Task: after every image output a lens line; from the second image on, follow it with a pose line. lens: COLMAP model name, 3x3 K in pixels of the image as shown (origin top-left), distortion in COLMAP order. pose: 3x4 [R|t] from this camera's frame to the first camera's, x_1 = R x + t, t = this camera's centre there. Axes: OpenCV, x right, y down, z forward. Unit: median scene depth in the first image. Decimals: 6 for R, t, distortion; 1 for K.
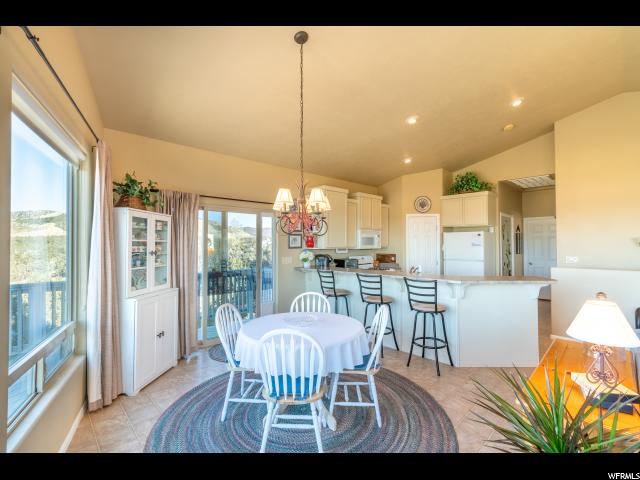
lens RADIAL K [[301.2, 0, 322.4], [0, 301.2, 241.7], [0, 0, 1]] dist [-0.003758, -0.000727]
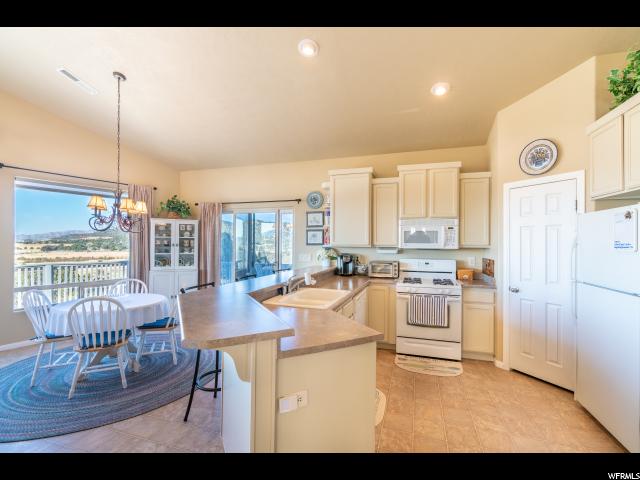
lens RADIAL K [[293.3, 0, 321.4], [0, 293.3, 241.5], [0, 0, 1]] dist [-0.001080, 0.001006]
pose [[0.446315, 0.007474, -0.894845, 0.631441], [0.000229, 0.999964, 0.008467, 0.002984], [0.894876, -0.003984, 0.446298, 0.533027]]
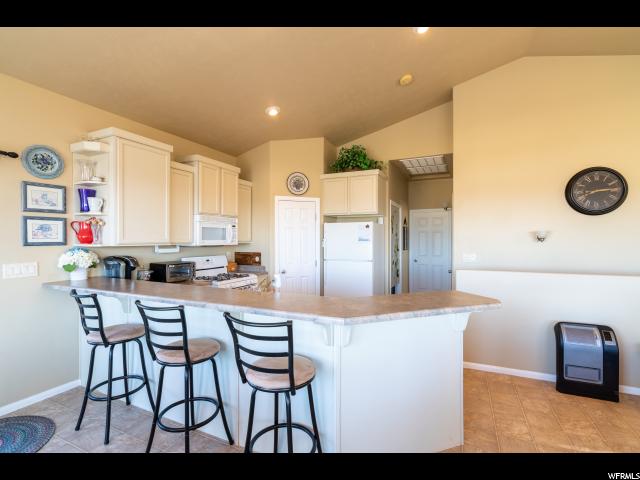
lens RADIAL K [[301.2, 0, 322.4], [0, 301.2, 241.7], [0, 0, 1]] dist [-0.003758, -0.000727]
pose [[0.938216, 0.000463, 0.346051, 0.147555], [-0.006084, 0.999867, 0.015157, 0.004610], [-0.345997, -0.016326, 0.938093, 0.318010]]
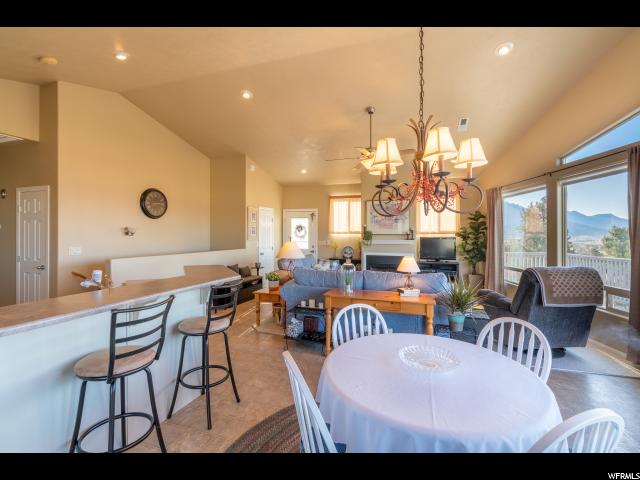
lens RADIAL K [[303.8, 0, 321.5], [0, 303.8, 229.5], [0, 0, 1]] dist [0.000268, 0.000340]
pose [[-0.437039, 0.016320, 0.899294, -0.220635], [-0.010583, 0.999673, -0.023285, 0.008225], [-0.899380, -0.019694, -0.436723, 0.628319]]
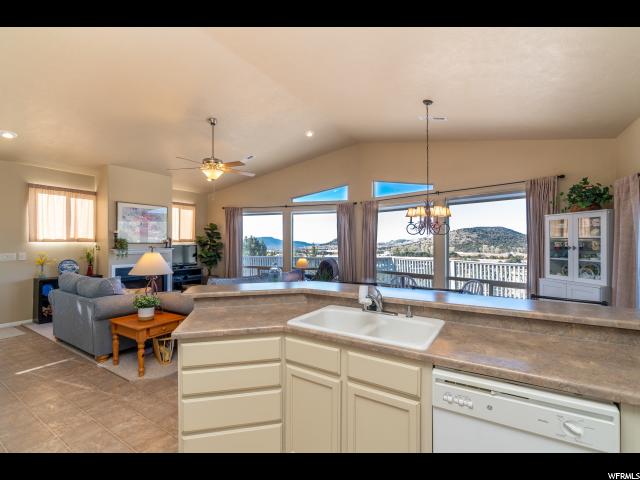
lens RADIAL K [[290.6, 0, 323.1], [0, 290.6, 242.4], [0, 0, 1]] dist [-0.000838, 0.000524]
pose [[-0.972621, 0.004533, -0.232354, 0.345265], [0.007118, 0.999922, -0.010289, 0.010946], [0.232289, -0.011662, -0.972577, 1.001607]]
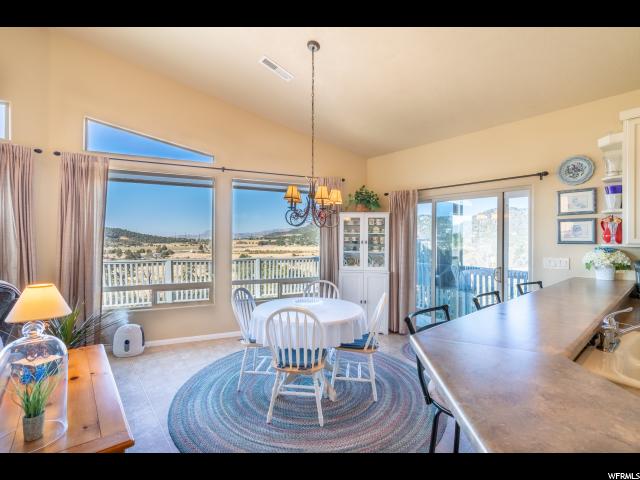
lens RADIAL K [[297.9, 0, 321.1], [0, 297.9, 236.8], [0, 0, 1]] dist [-0.004593, -0.000238]
pose [[-0.092140, 0.003966, -0.995738, 0.445228], [0.005568, 0.999978, 0.003468, 0.003602], [0.995730, -0.005225, -0.092160, 0.495328]]
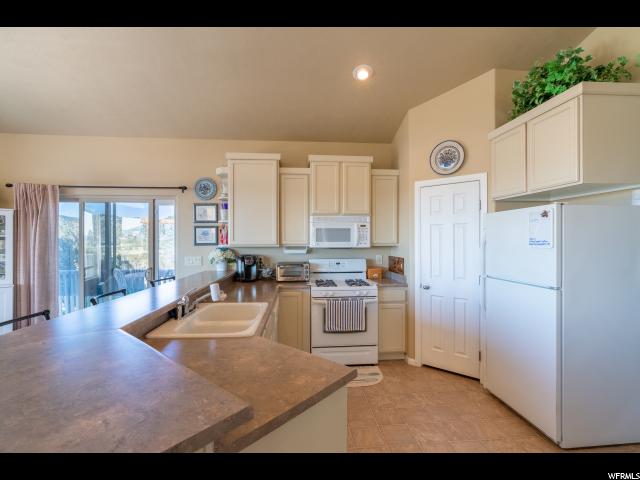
lens RADIAL K [[298.3, 0, 322.6], [0, 298.3, 241.4], [0, 0, 1]] dist [-0.002278, -0.000050]
pose [[0.763048, 0.005709, -0.646317, 0.525317], [0.003270, 0.999914, 0.012693, 0.003711], [0.646334, -0.011798, 0.762964, 0.541204]]
